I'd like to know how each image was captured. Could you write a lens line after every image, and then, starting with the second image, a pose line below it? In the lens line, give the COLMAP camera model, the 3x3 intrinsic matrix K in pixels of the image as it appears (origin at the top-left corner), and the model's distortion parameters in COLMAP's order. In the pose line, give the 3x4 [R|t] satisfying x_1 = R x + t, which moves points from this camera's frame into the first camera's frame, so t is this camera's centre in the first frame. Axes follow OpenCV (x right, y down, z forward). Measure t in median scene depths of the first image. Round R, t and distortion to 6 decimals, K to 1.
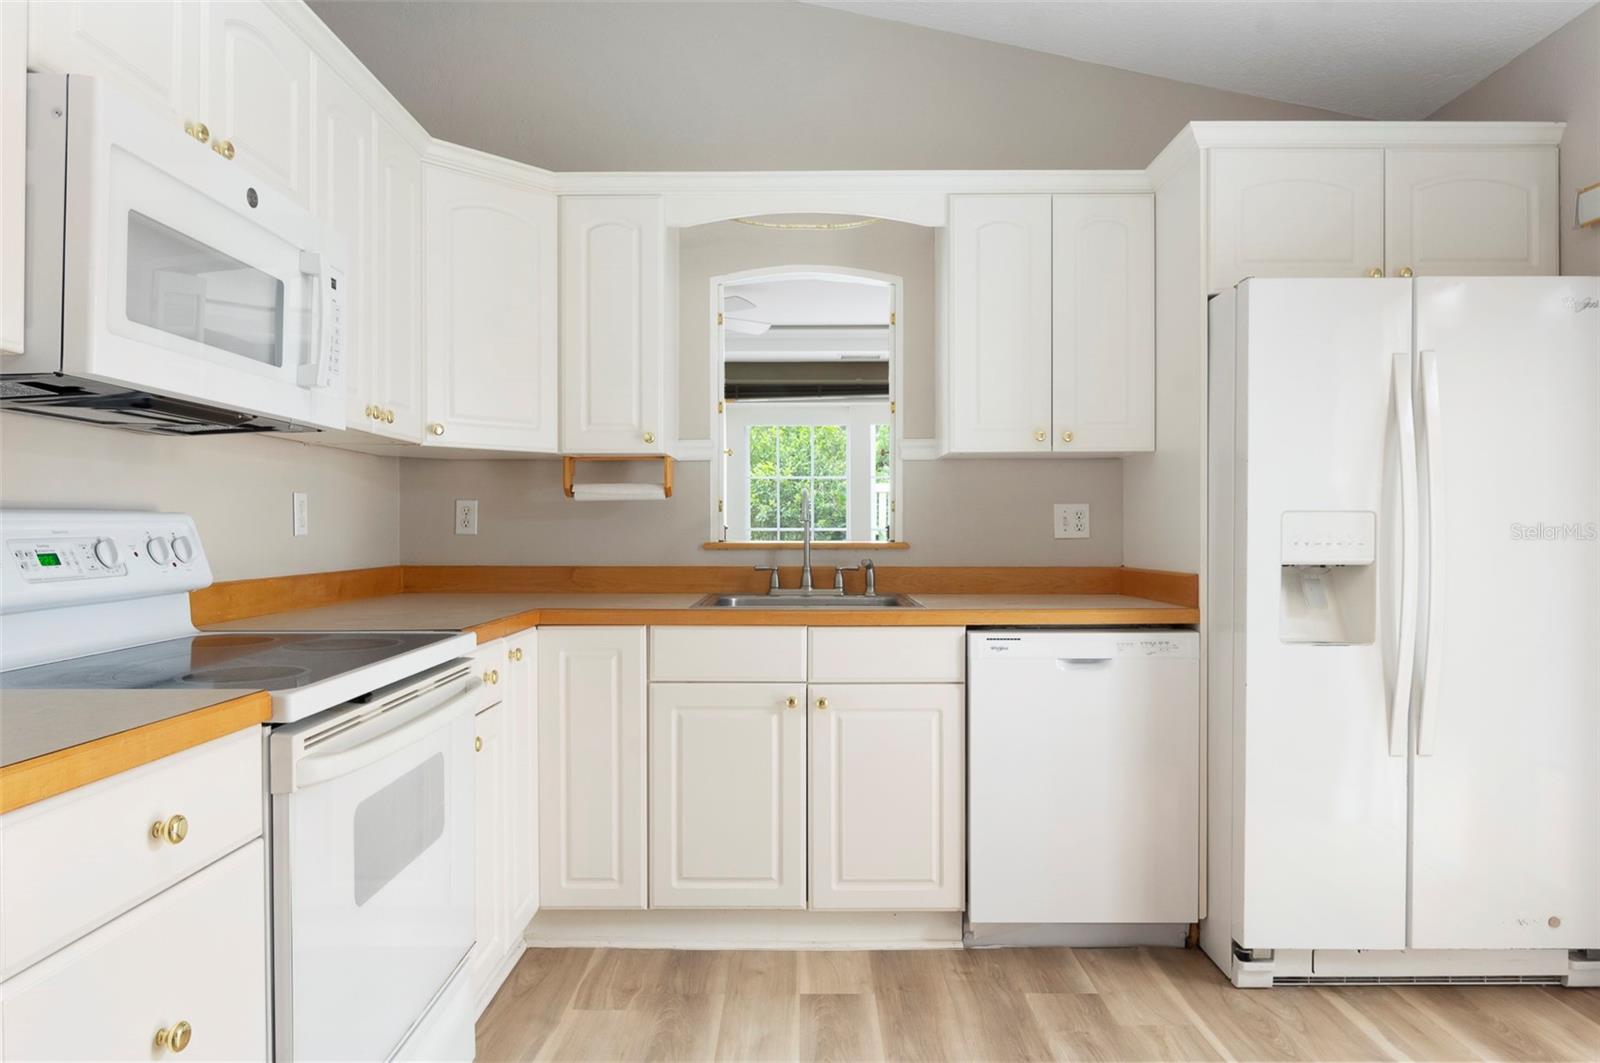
lens RADIAL K [[1026.0, 0, 800.0], [0, 1026.0, 531.5], [0, 0, 1]] dist [-0.002316, -0.002730]
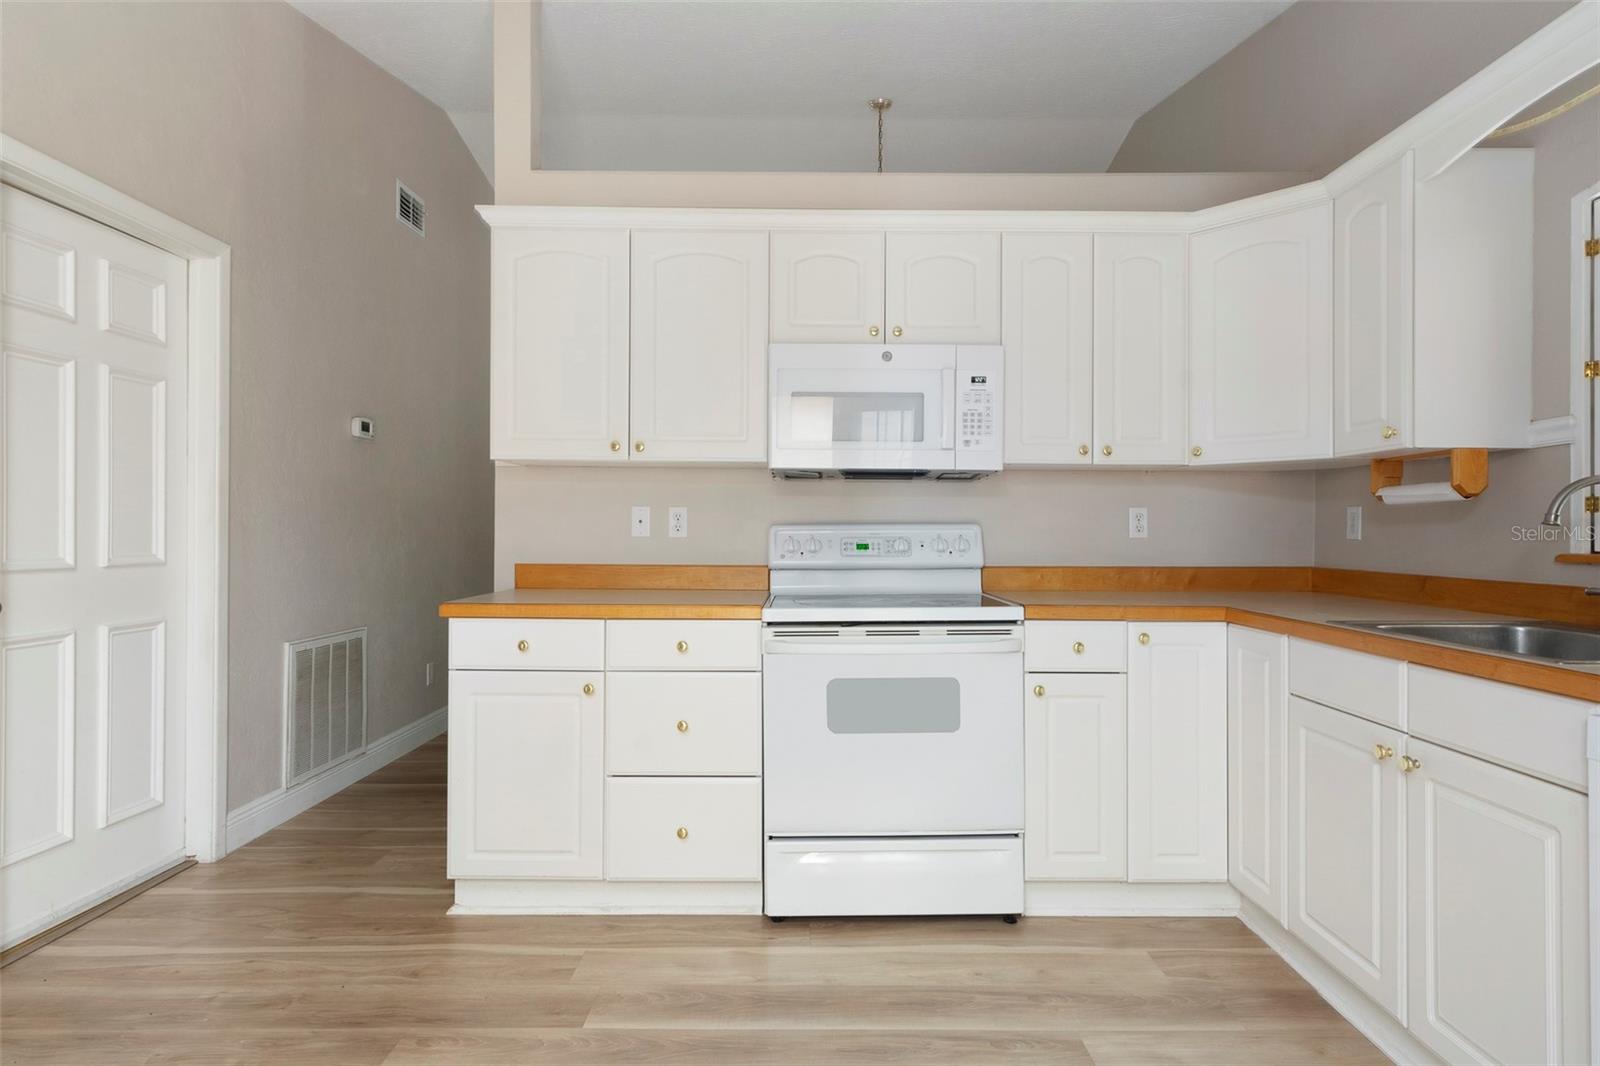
lens RADIAL K [[807.6, 0, 800.0], [0, 807.6, 533.0], [0, 0, 1]] dist [0.000503, -0.001176]
pose [[0.008193, 0.001292, -0.999966, 0.610953], [-0.006469, 0.999978, 0.001239, -0.001871], [0.999946, 0.006459, 0.008201, 0.538620]]
